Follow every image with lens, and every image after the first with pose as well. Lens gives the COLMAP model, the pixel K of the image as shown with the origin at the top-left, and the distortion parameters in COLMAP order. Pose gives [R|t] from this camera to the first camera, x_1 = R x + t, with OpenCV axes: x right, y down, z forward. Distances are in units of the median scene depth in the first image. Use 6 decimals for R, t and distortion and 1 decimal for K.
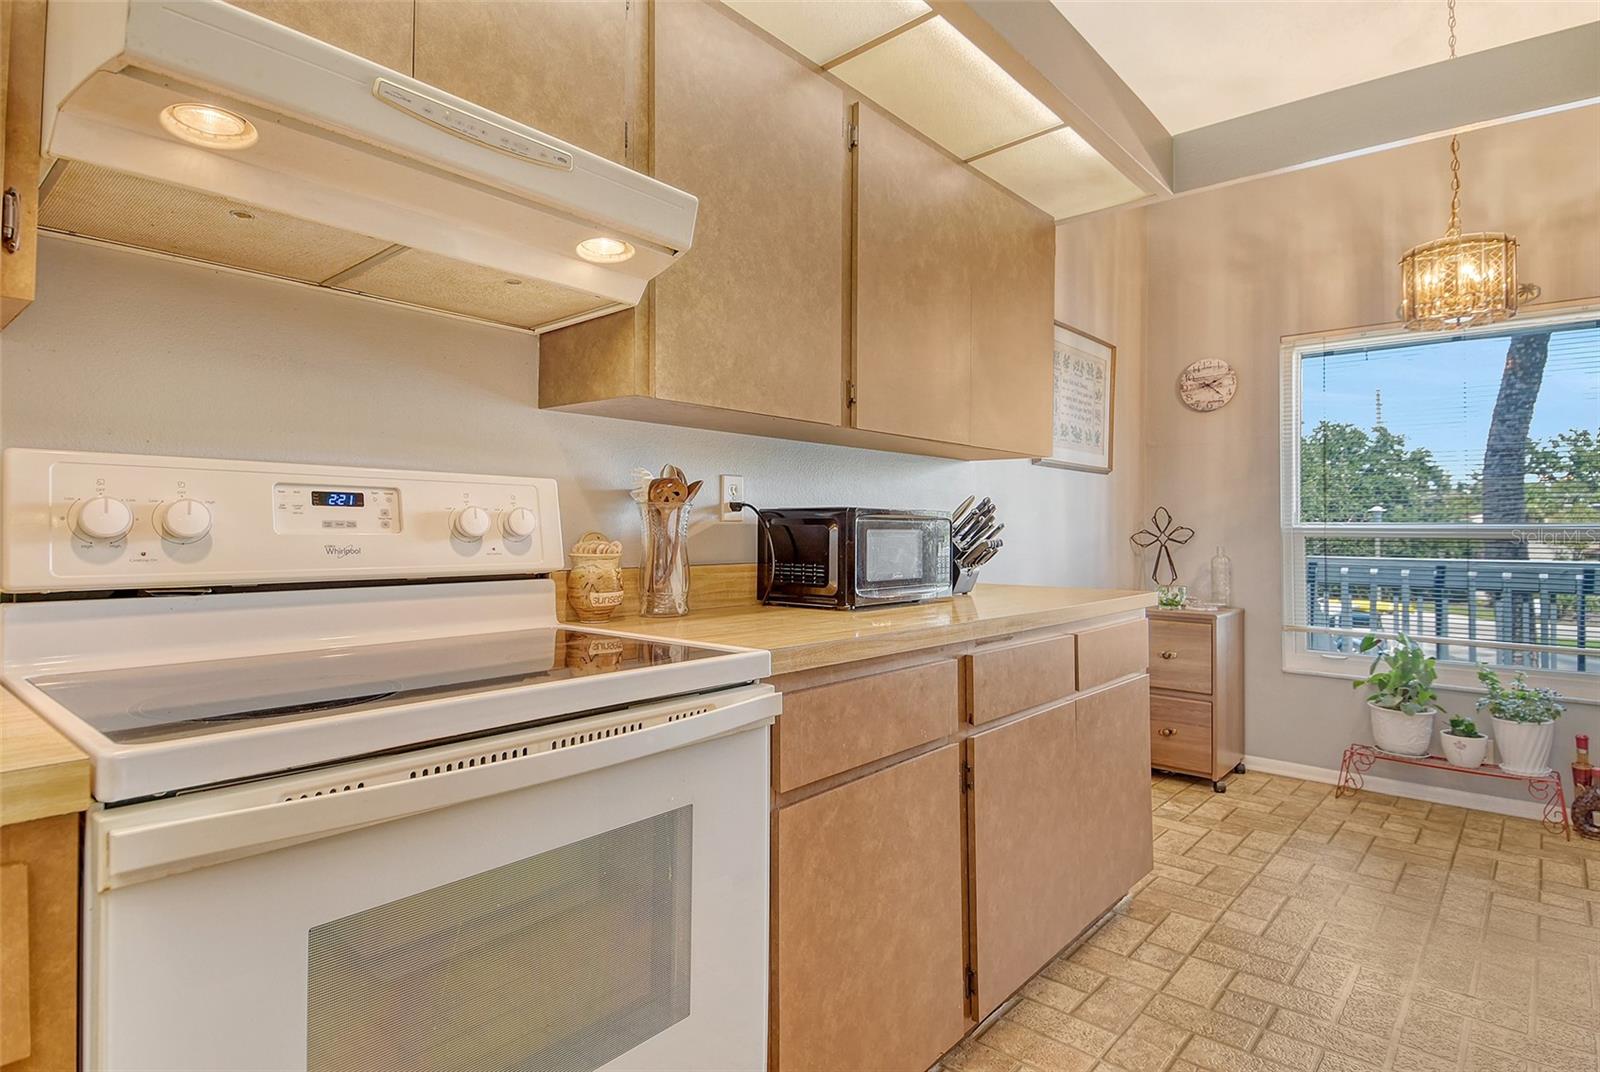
lens RADIAL K [[843.2, 0, 815.0], [0, 843.2, 520.6], [0, 0, 1]] dist [0.070024, -0.052687]
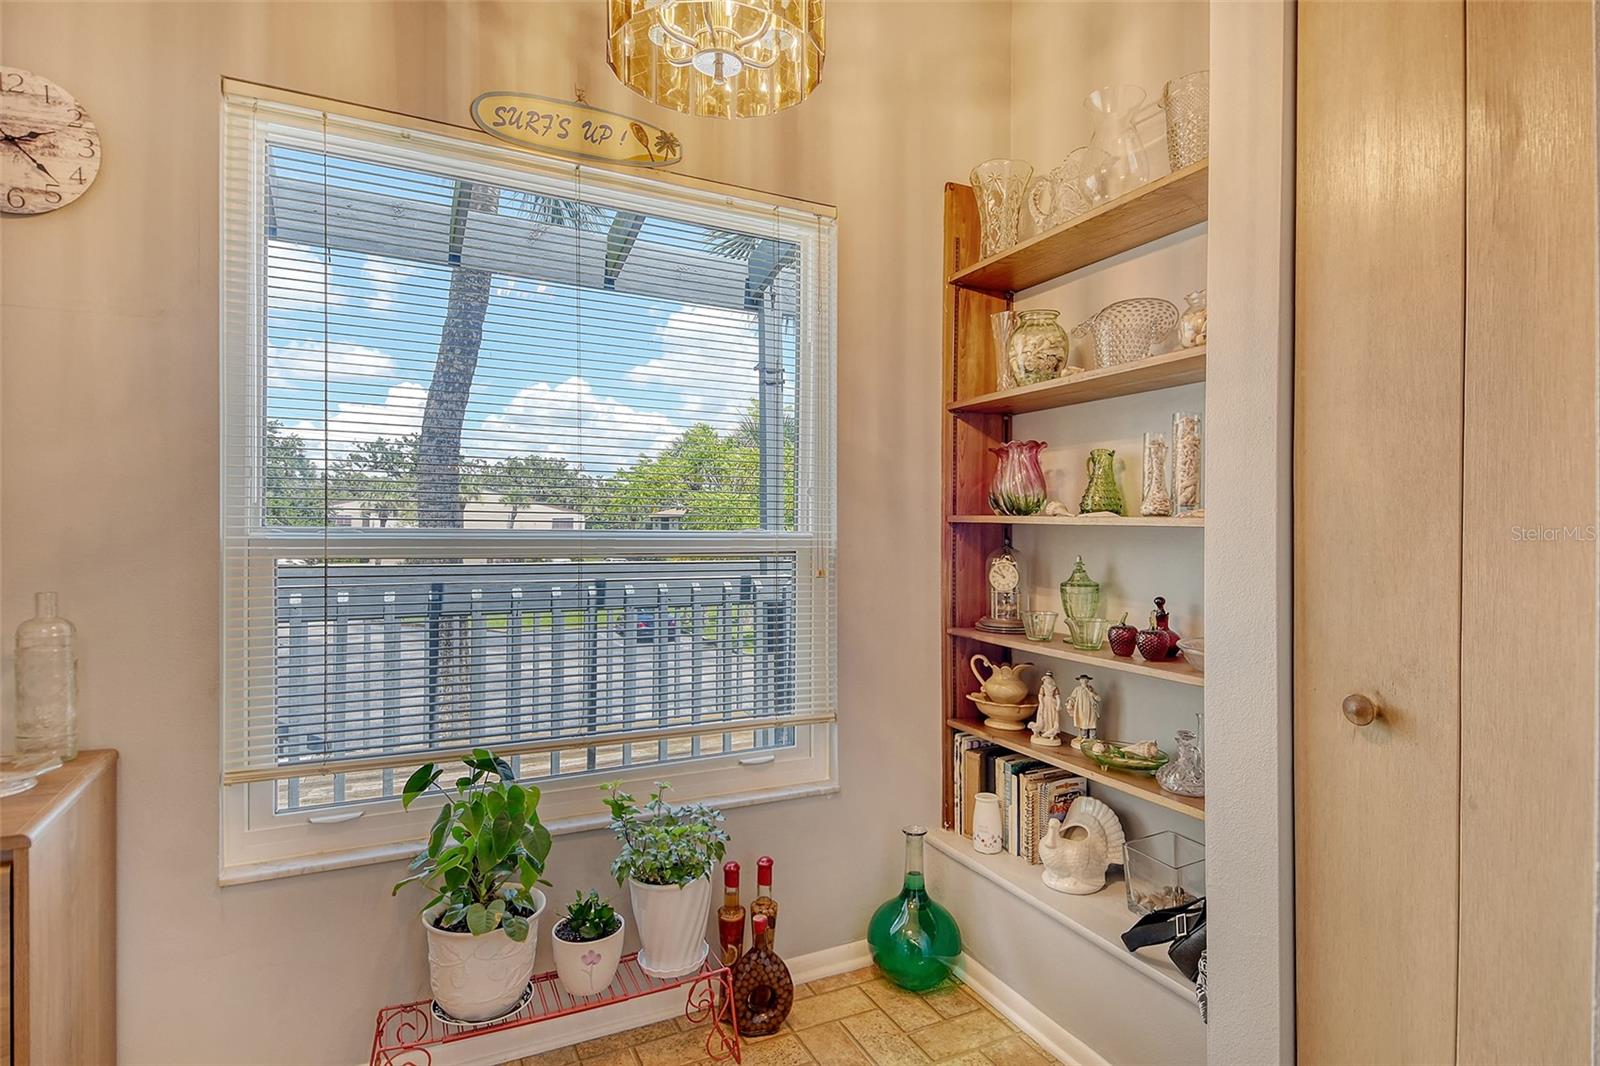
lens RADIAL K [[843.2, 0, 815.0], [0, 843.2, 517.6], [0, 0, 1]] dist [0.070024, -0.052687]
pose [[0.392330, 0.001744, 0.919823, 0.267207], [-0.012287, 0.999919, 0.003344, -0.008740], [-0.919742, -0.012614, 0.392320, 0.559226]]
